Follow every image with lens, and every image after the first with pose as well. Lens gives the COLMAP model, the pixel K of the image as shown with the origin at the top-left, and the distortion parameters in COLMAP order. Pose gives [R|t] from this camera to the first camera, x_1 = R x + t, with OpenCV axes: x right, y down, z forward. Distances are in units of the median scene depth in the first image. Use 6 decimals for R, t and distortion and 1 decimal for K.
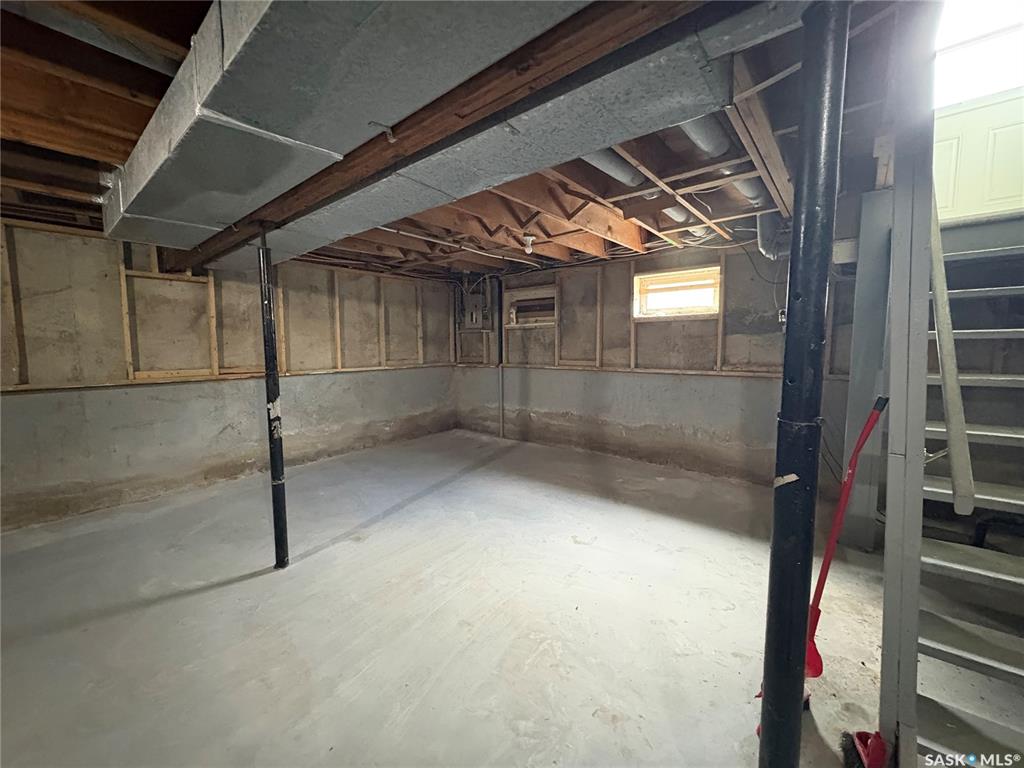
lens RADIAL K [[407.2, 0, 512.0], [0, 407.2, 384.0], [0, 0, 1]] dist [0.000154, -0.000147]
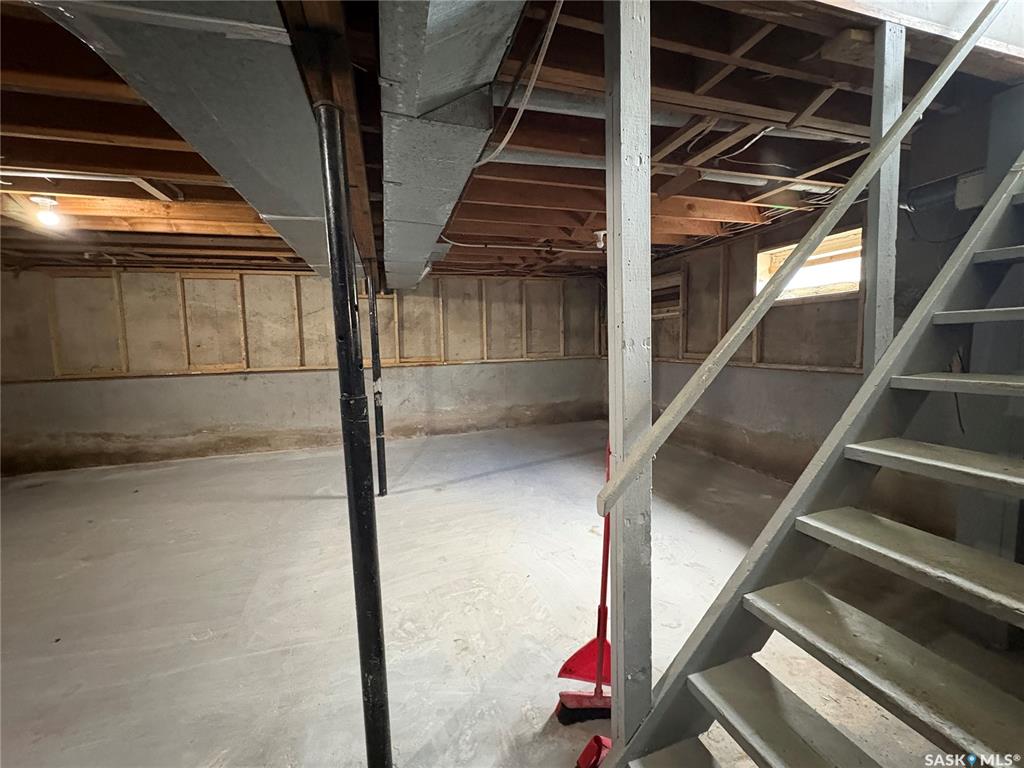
lens RADIAL K [[407.2, 0, 512.0], [0, 407.2, 384.0], [0, 0, 1]] dist [0.000154, -0.000147]
pose [[0.838179, 0.043551, -0.543654, 0.319934], [-0.033595, 0.999037, 0.028235, -0.001923], [0.544360, -0.005402, 0.838834, 0.020551]]
